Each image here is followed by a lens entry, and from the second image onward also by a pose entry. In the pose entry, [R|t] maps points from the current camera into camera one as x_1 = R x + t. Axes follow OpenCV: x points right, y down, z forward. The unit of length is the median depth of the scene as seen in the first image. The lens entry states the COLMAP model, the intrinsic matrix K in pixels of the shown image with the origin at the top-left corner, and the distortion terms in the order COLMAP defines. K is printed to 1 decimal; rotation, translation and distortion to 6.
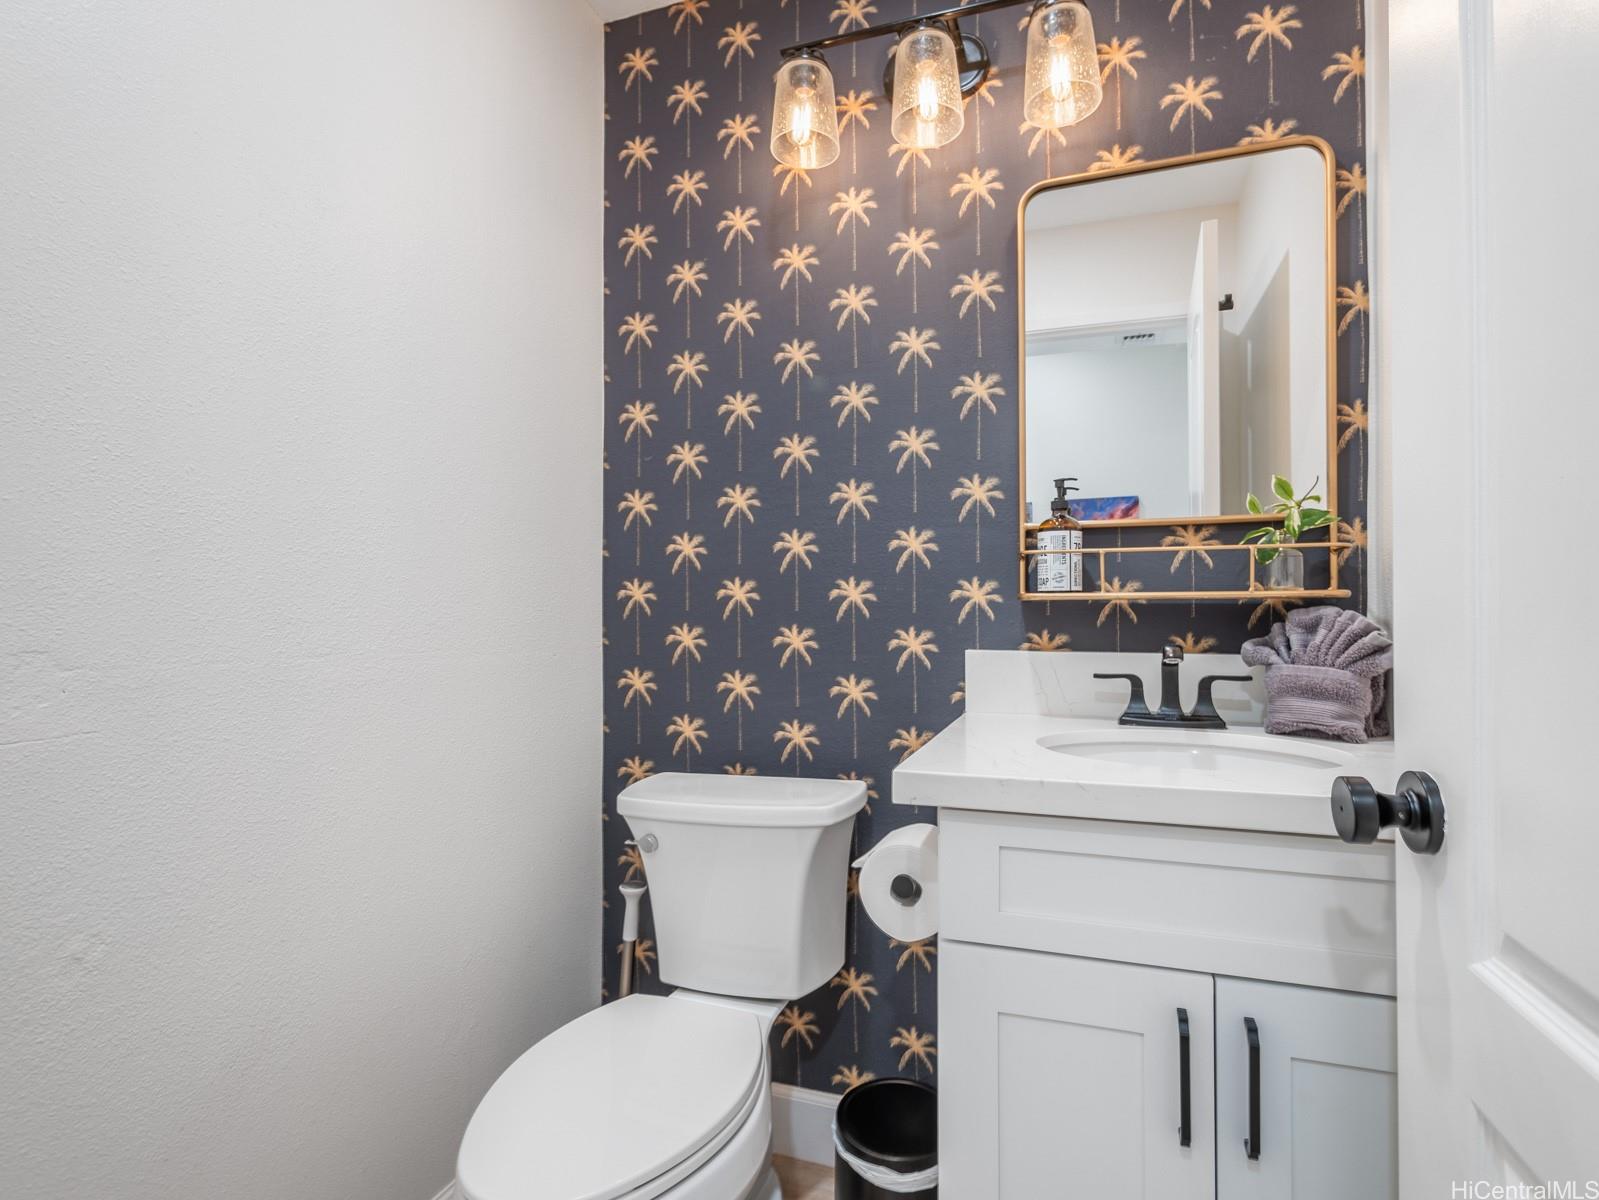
lens RADIAL K [[795.7, 0, 800.4], [0, 795.7, 604.3], [0, 0, 1]] dist [-0.002404, -0.000957]
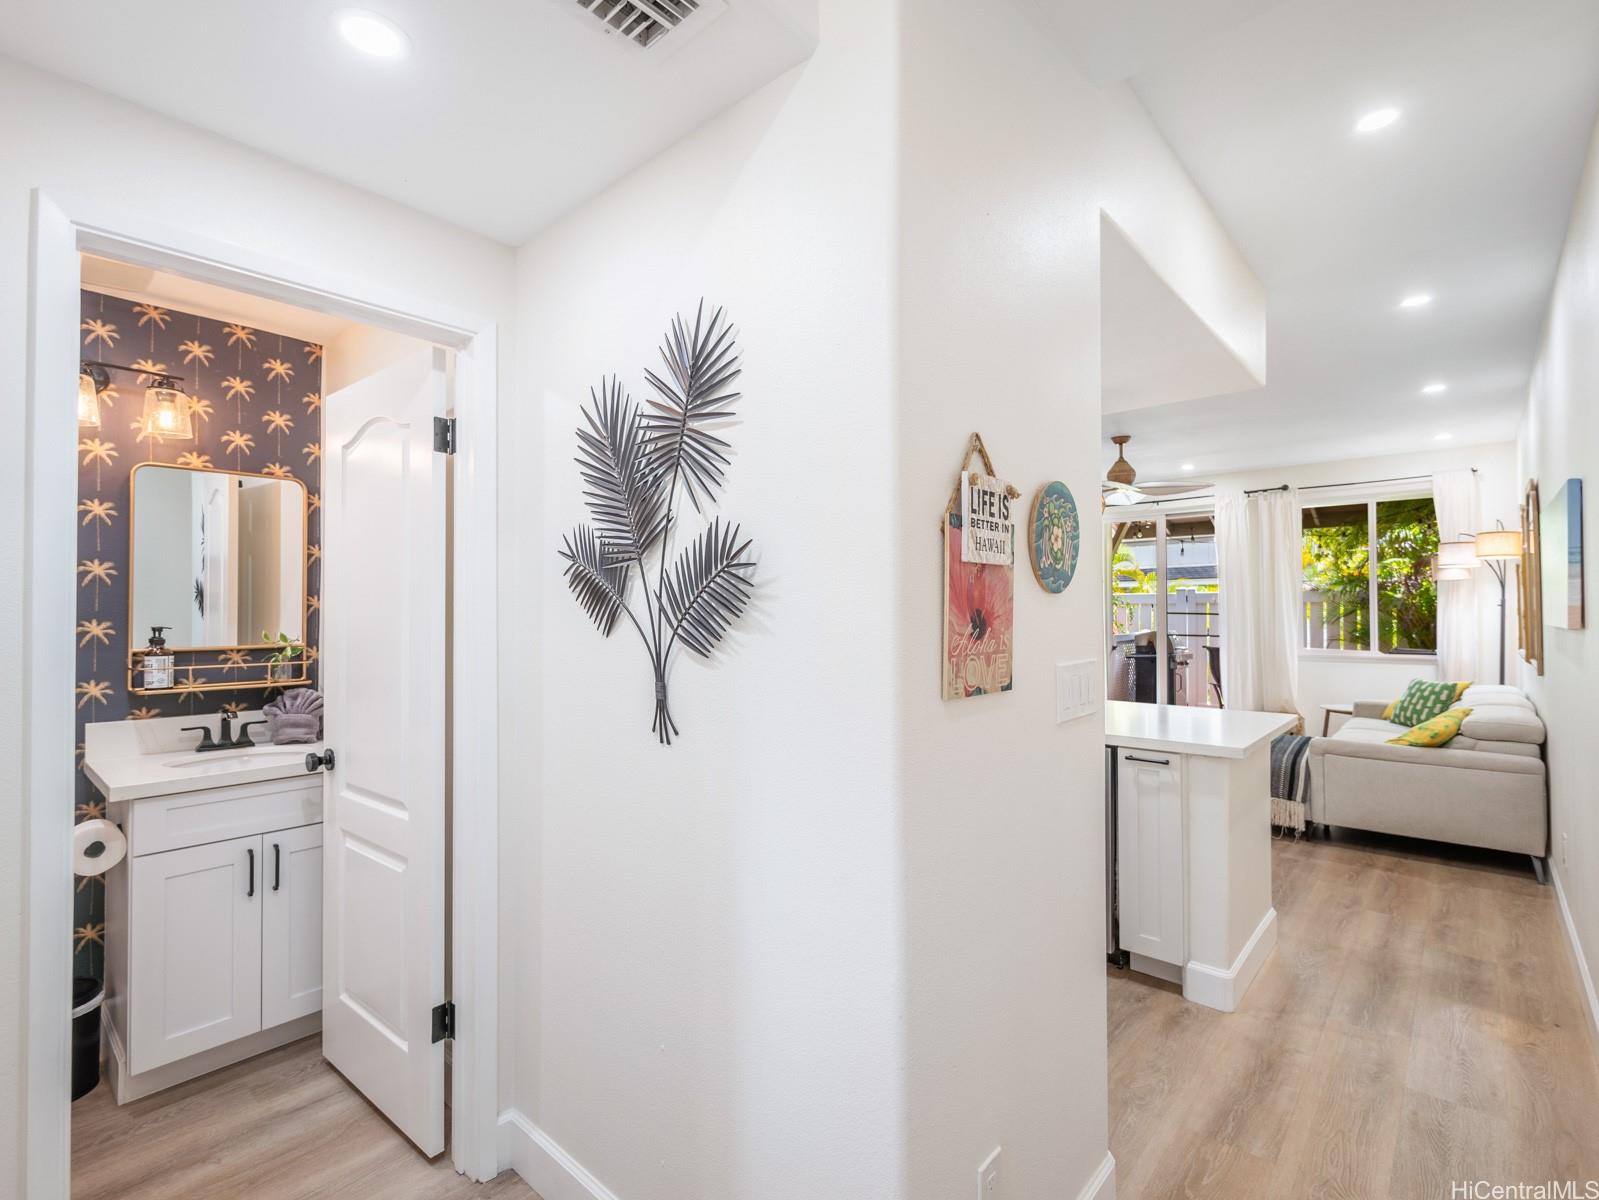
lens RADIAL K [[768.7, 0, 821.2], [0, 768.7, 598.5], [0, 0, 1]] dist [-0.000413, -0.000185]
pose [[0.370176, 0.015200, 0.928837, -0.851382], [-0.003203, 0.999881, -0.015086, -0.220207], [-0.928956, 0.002609, 0.370181, -1.224093]]
